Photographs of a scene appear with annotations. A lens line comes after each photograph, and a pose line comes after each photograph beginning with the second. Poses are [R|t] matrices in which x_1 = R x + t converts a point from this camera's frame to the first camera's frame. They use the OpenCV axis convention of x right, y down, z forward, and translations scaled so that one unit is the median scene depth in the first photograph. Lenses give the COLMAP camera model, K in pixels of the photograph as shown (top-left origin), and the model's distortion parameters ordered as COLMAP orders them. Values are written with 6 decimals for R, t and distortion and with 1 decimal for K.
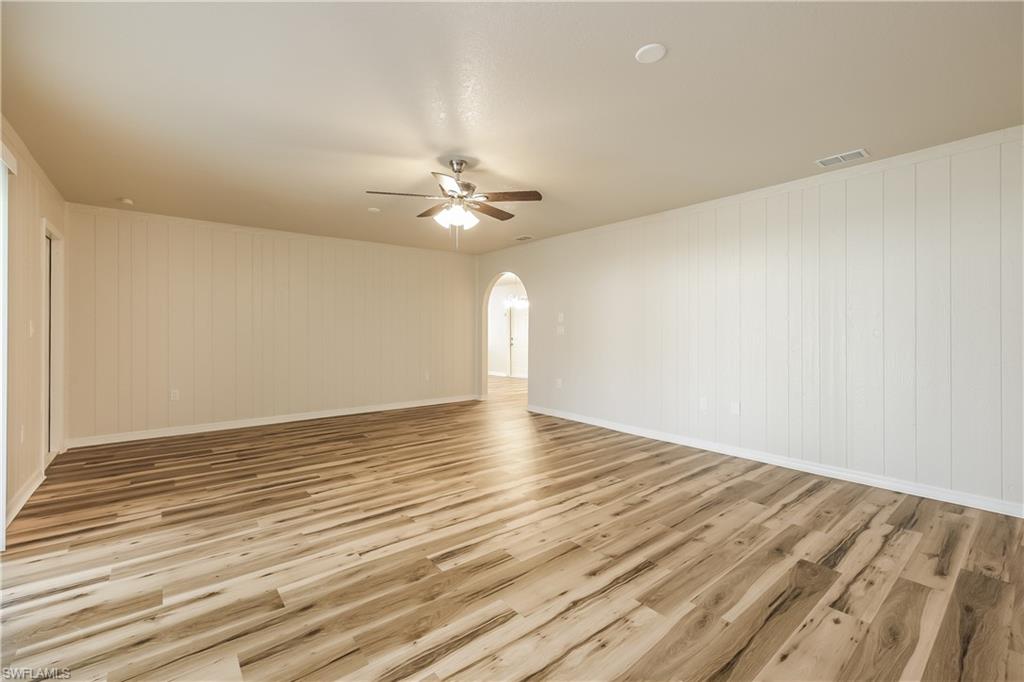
lens RADIAL K [[416.6, 0, 515.8], [0, 416.6, 334.6], [0, 0, 1]] dist [0.003160, 0.000065]
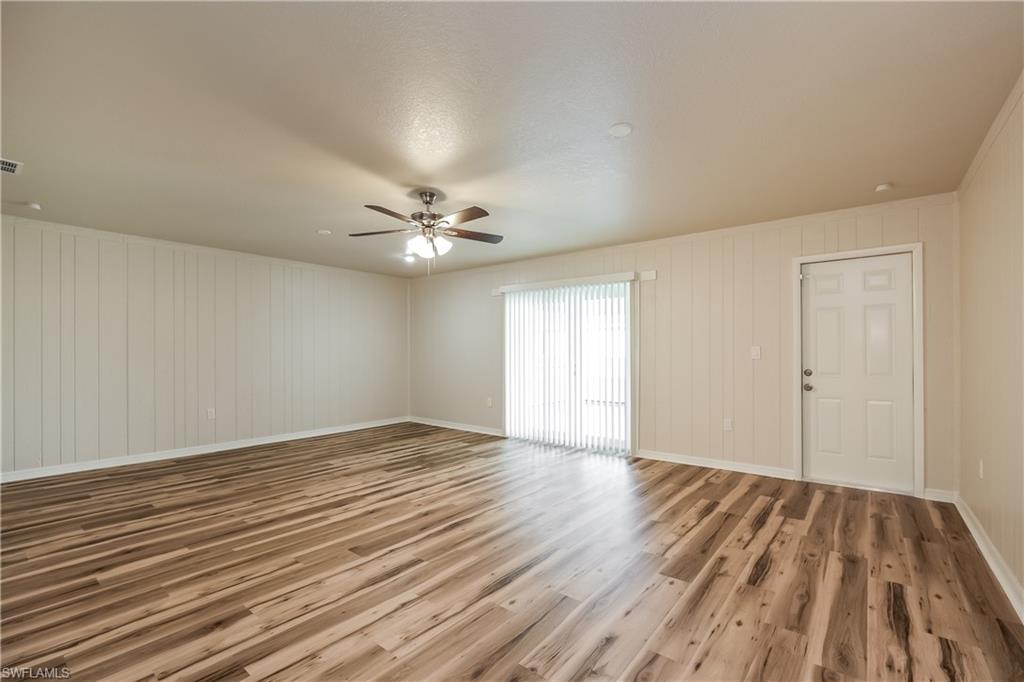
lens RADIAL K [[416.6, 0, 508.6], [0, 416.6, 347.3], [0, 0, 1]] dist [0.003160, 0.000065]
pose [[-0.980150, -0.002220, -0.198244, -0.146497], [-0.001793, 0.999996, -0.002331, -0.026629], [0.198248, -0.001930, -0.980150, 2.350988]]
